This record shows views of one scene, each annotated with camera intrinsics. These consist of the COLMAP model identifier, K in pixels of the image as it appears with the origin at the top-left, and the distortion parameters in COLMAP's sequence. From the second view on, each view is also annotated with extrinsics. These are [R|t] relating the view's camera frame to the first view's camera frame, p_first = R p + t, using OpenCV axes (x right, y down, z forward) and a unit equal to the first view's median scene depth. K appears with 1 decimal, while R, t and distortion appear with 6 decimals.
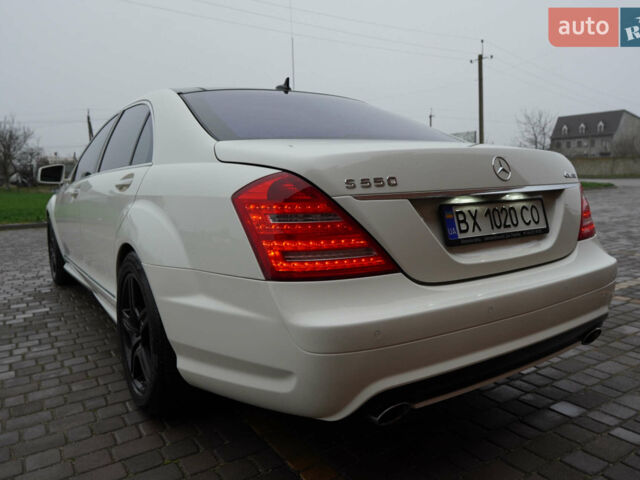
lens RADIAL K [[503.9, 0, 317.0], [0, 503.9, 250.4], [0, 0, 1]] dist [-0.001328, 0.001351]
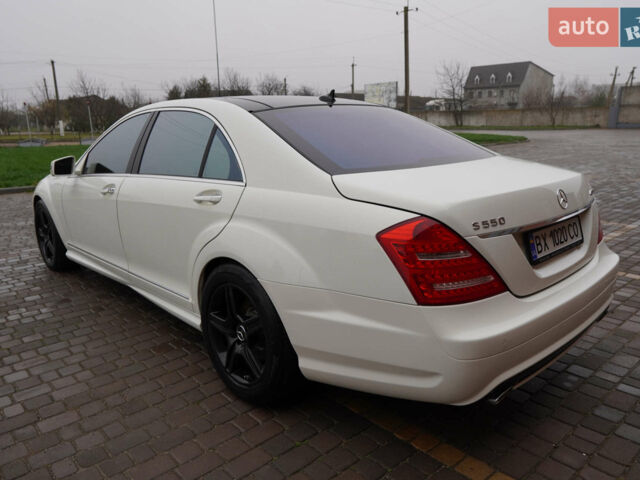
lens RADIAL K [[506.1, 0, 319.8], [0, 506.1, 248.5], [0, 0, 1]] dist [0.001287, 0.003089]
pose [[0.986049, -0.038088, 0.162037, -0.353039], [0.022200, 0.994864, 0.098759, -0.139057], [-0.164966, -0.093784, 0.981830, -0.134413]]
